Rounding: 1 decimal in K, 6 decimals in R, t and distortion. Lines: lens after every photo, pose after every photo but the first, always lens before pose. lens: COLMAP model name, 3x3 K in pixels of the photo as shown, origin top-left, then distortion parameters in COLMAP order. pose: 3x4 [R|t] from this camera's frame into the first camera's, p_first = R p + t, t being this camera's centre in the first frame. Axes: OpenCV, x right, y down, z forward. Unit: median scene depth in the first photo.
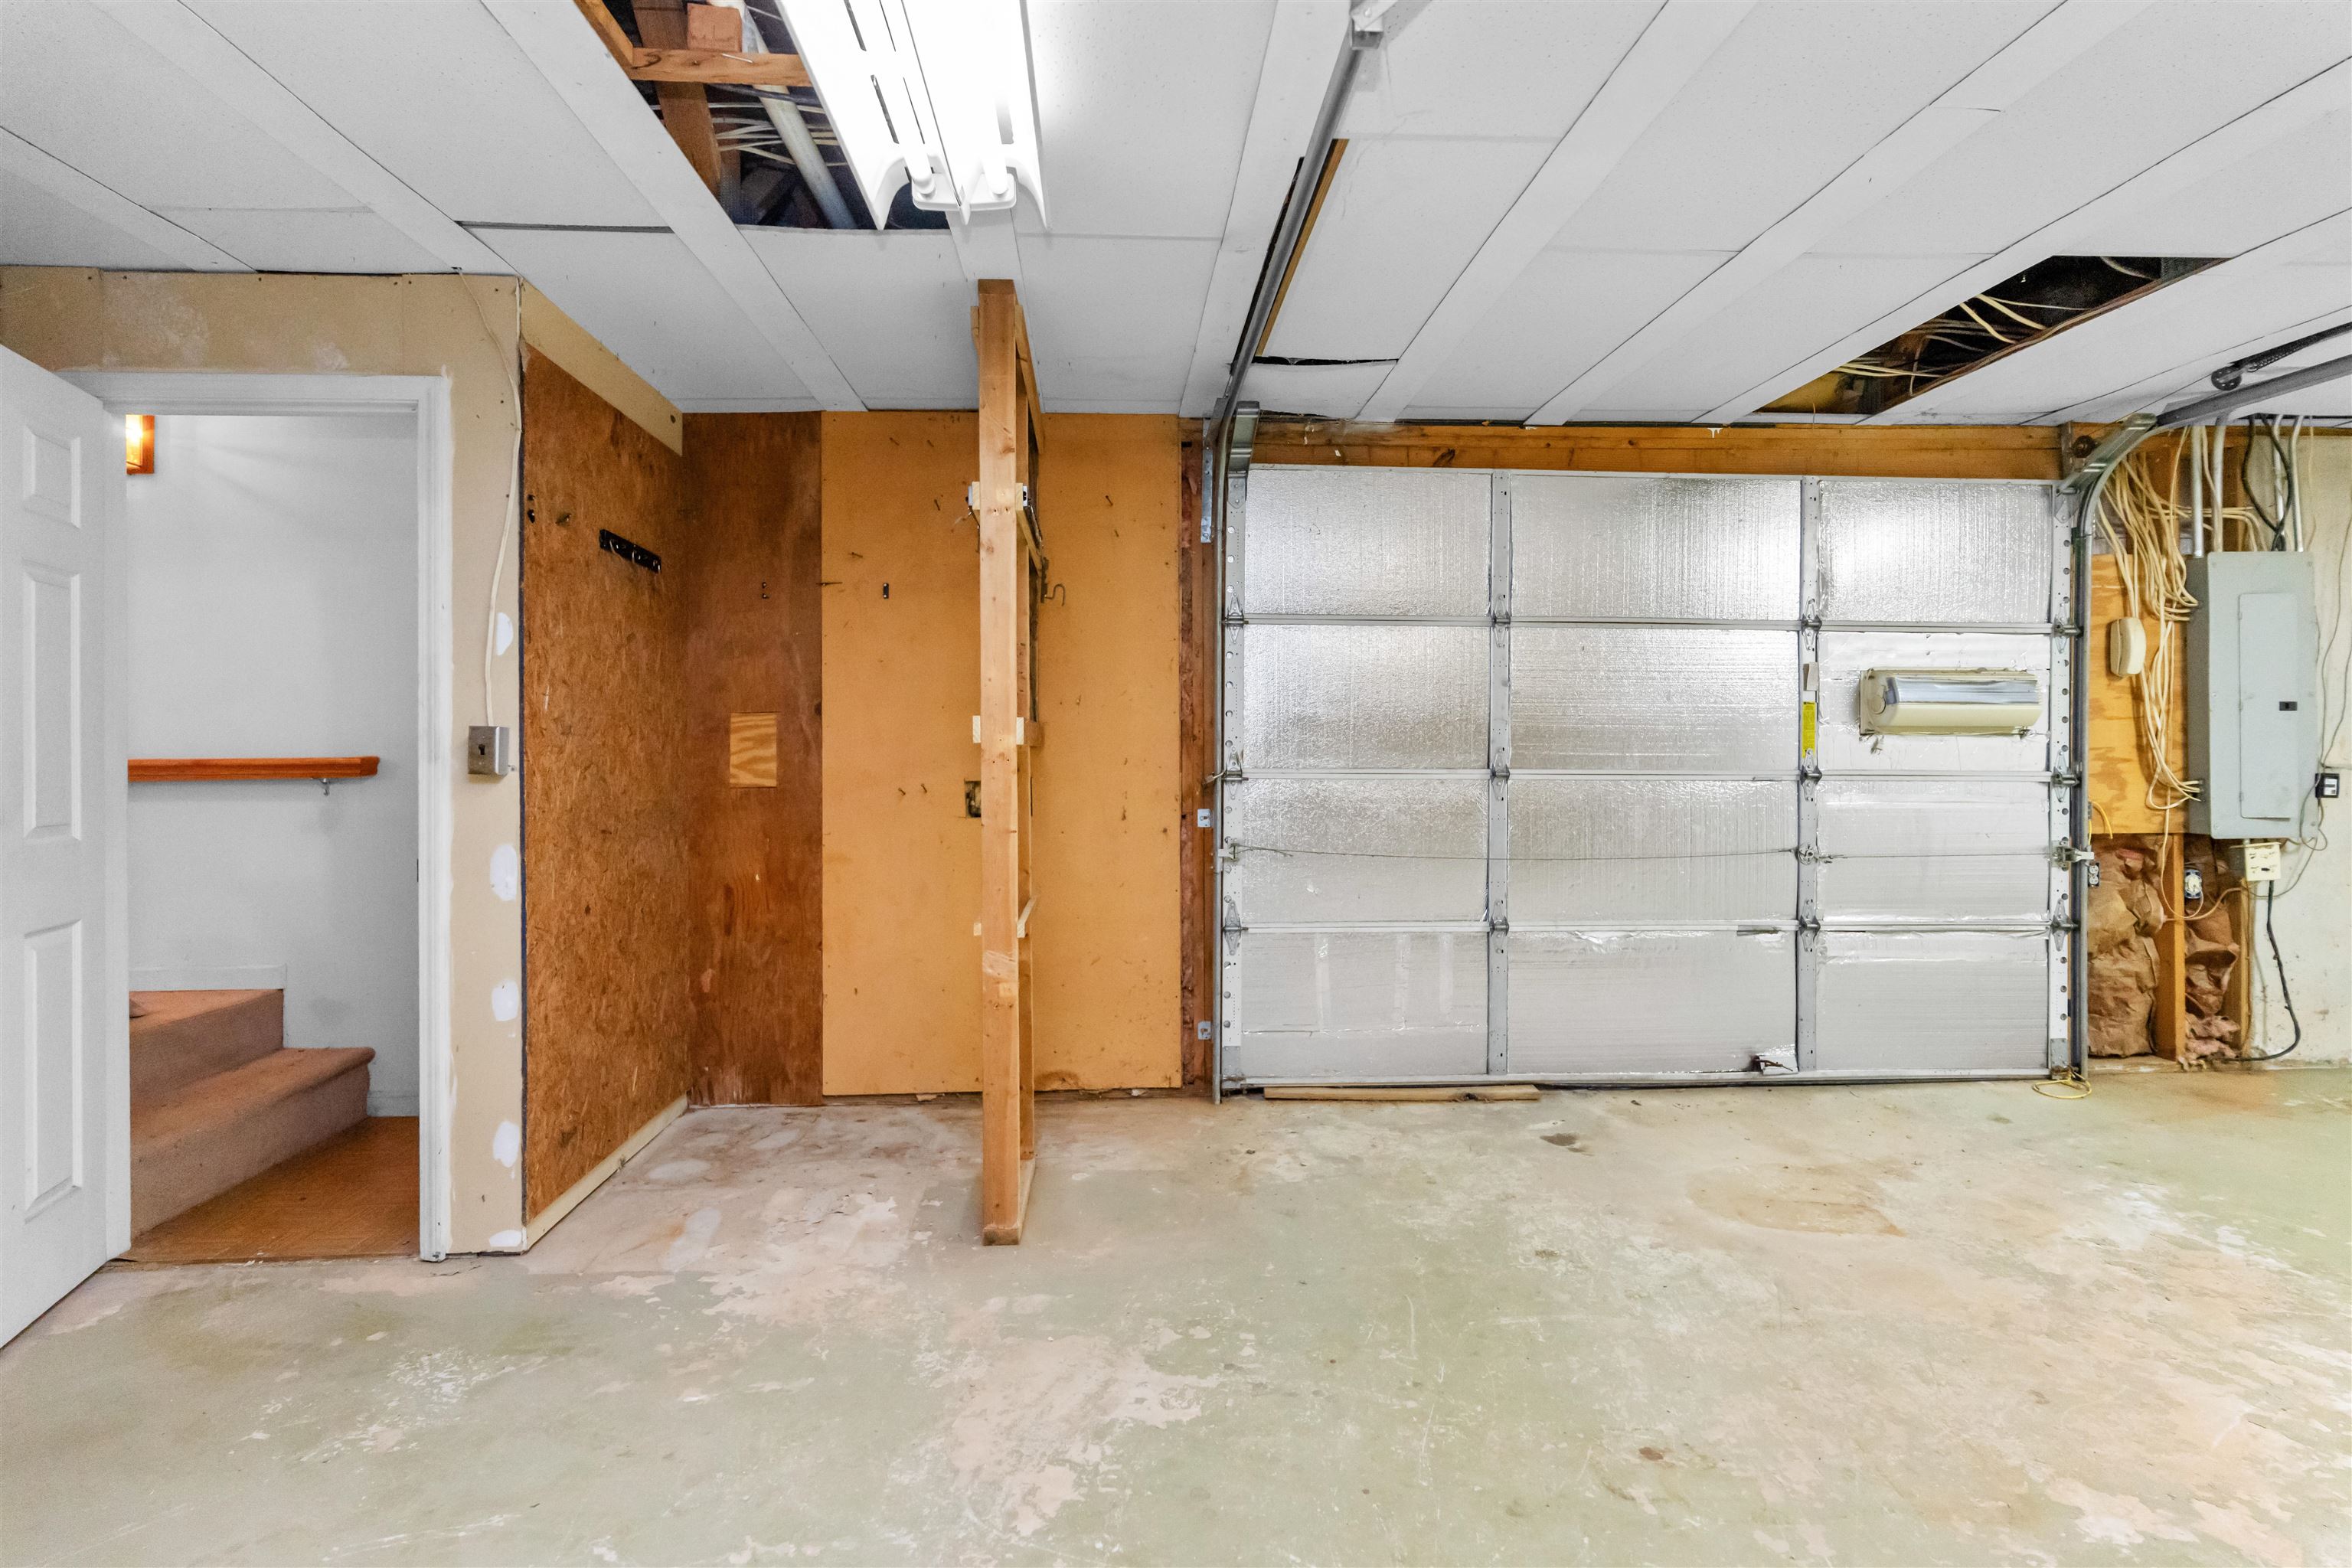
lens RADIAL K [[1127.6, 0, 1139.5], [0, 1127.6, 768.0], [0, 0, 1]] dist [0.003410, 0.000558]
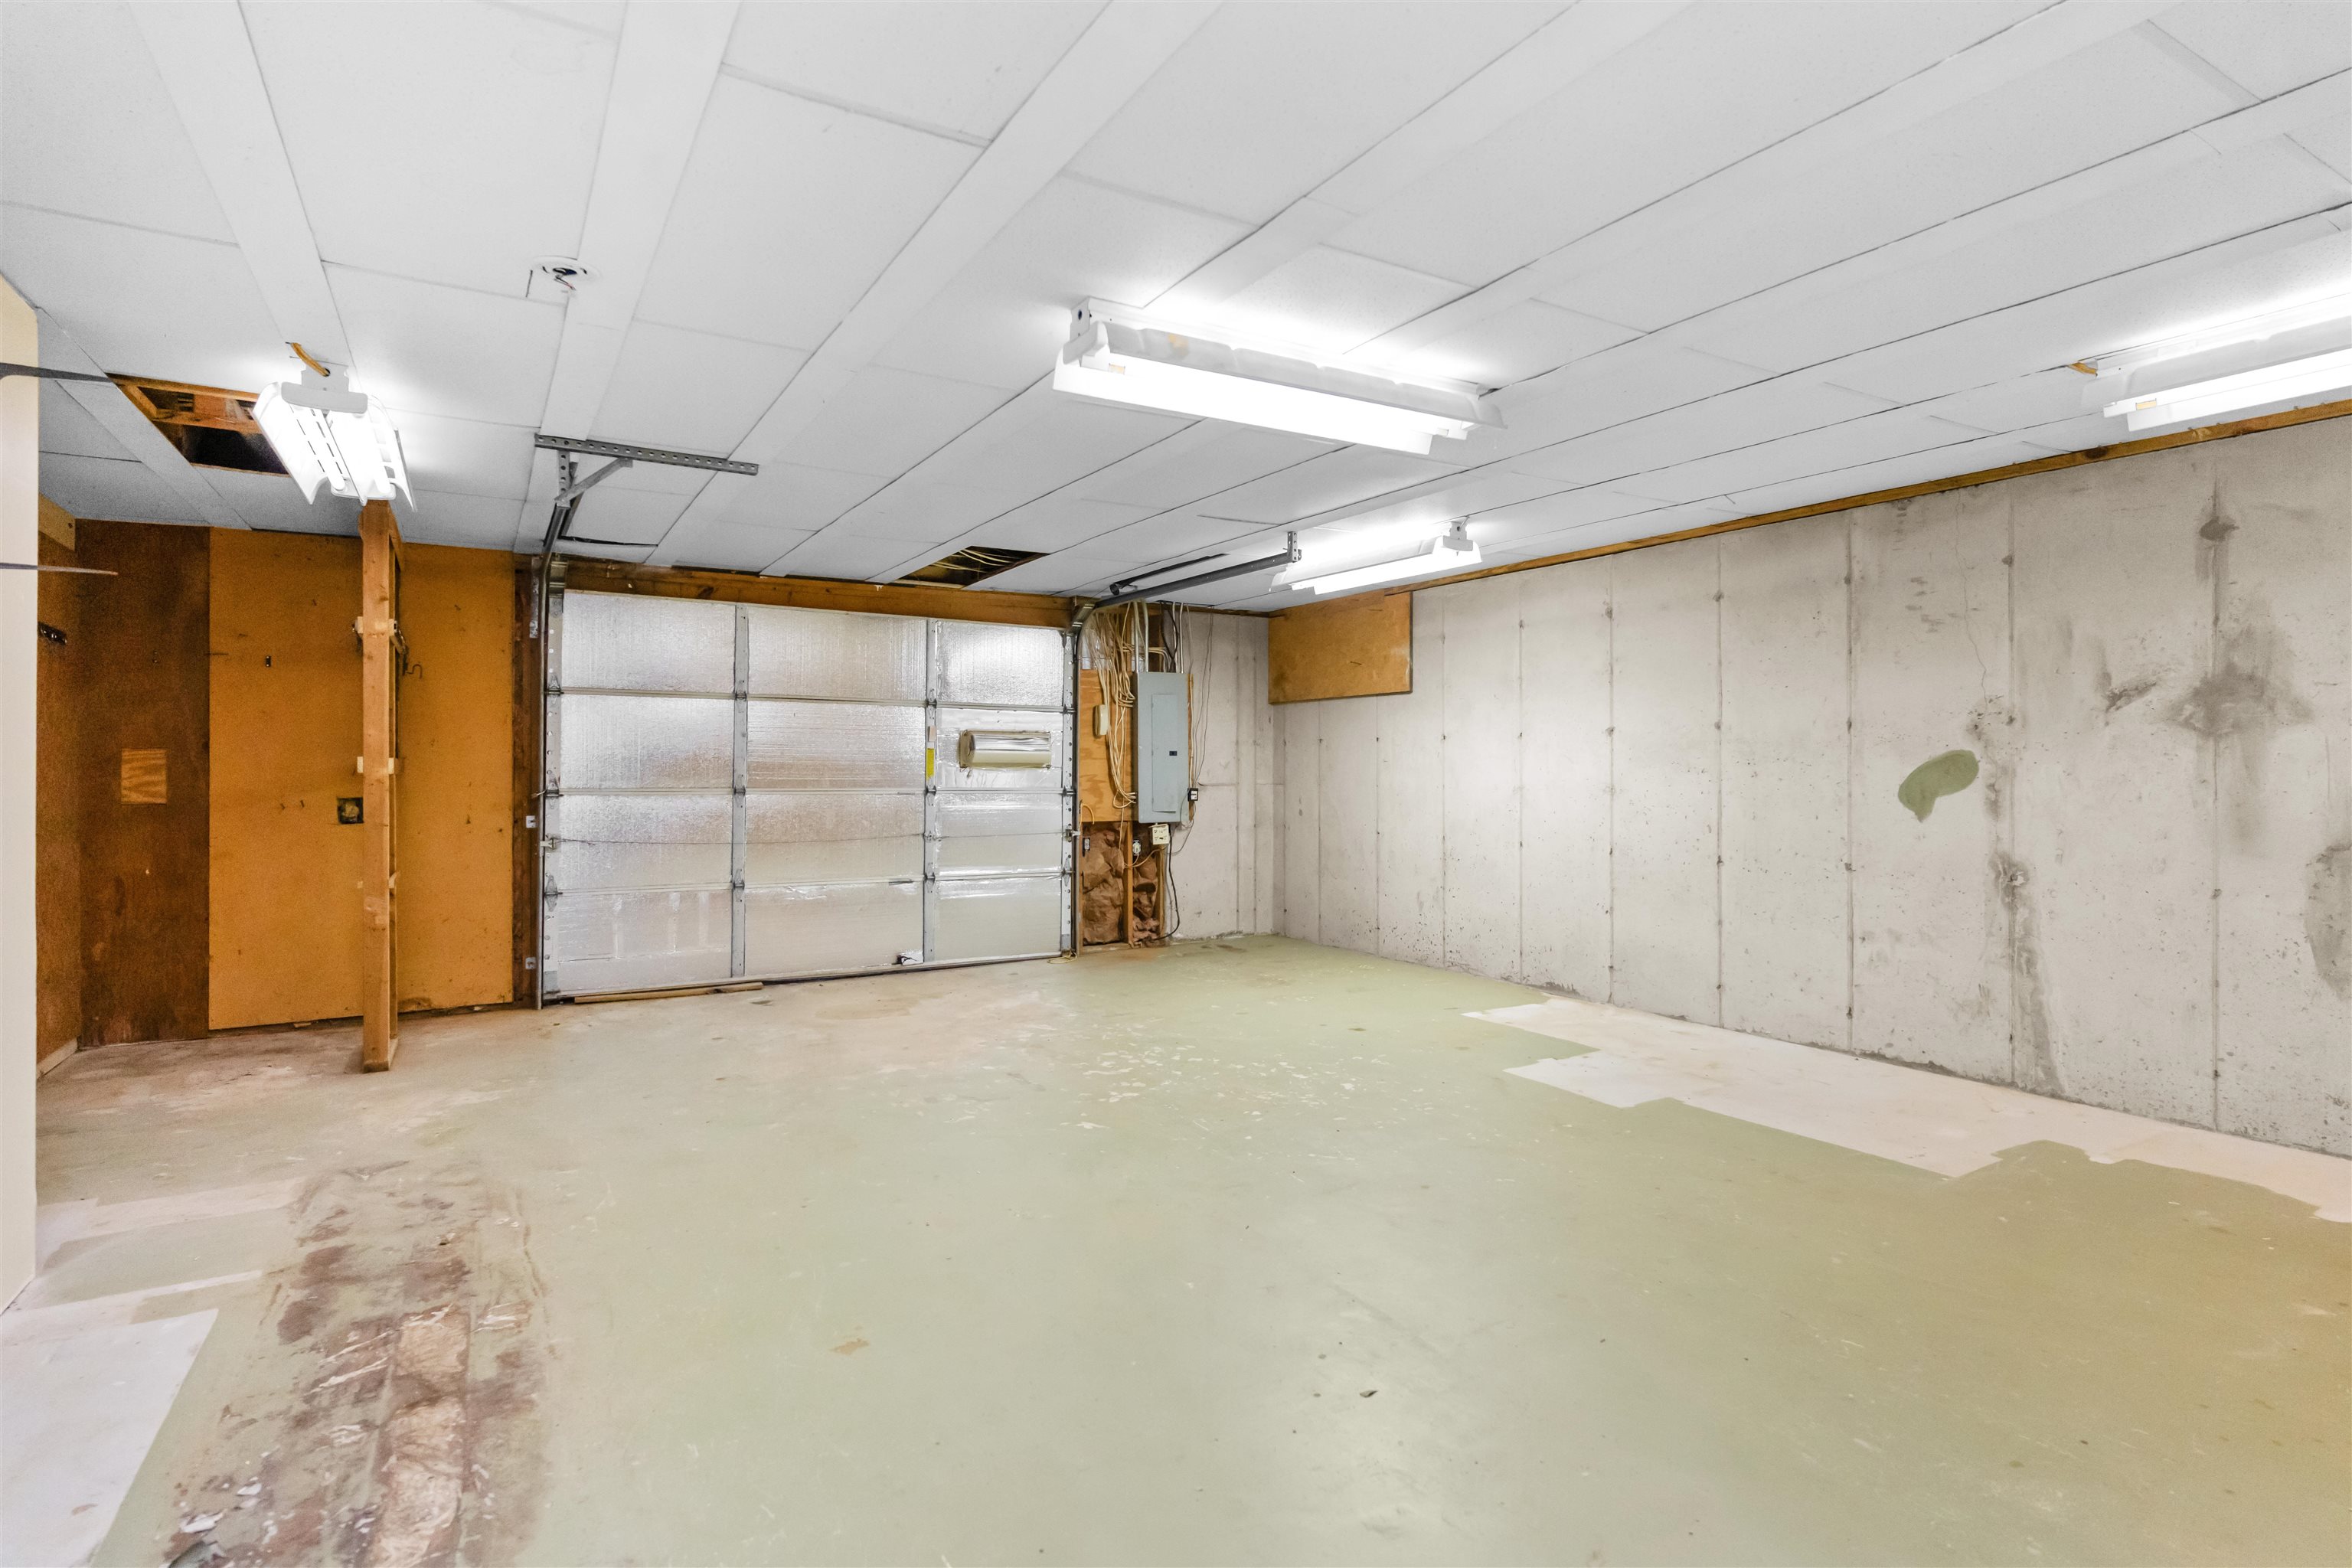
lens RADIAL K [[1127.6, 0, 1139.5], [0, 1127.6, 768.0], [0, 0, 1]] dist [0.003410, 0.000558]
pose [[0.875186, 0.003313, 0.483776, 0.038610], [0.007292, 0.999773, -0.020039, 0.008954], [-0.483732, 0.021066, 0.874963, -0.696555]]
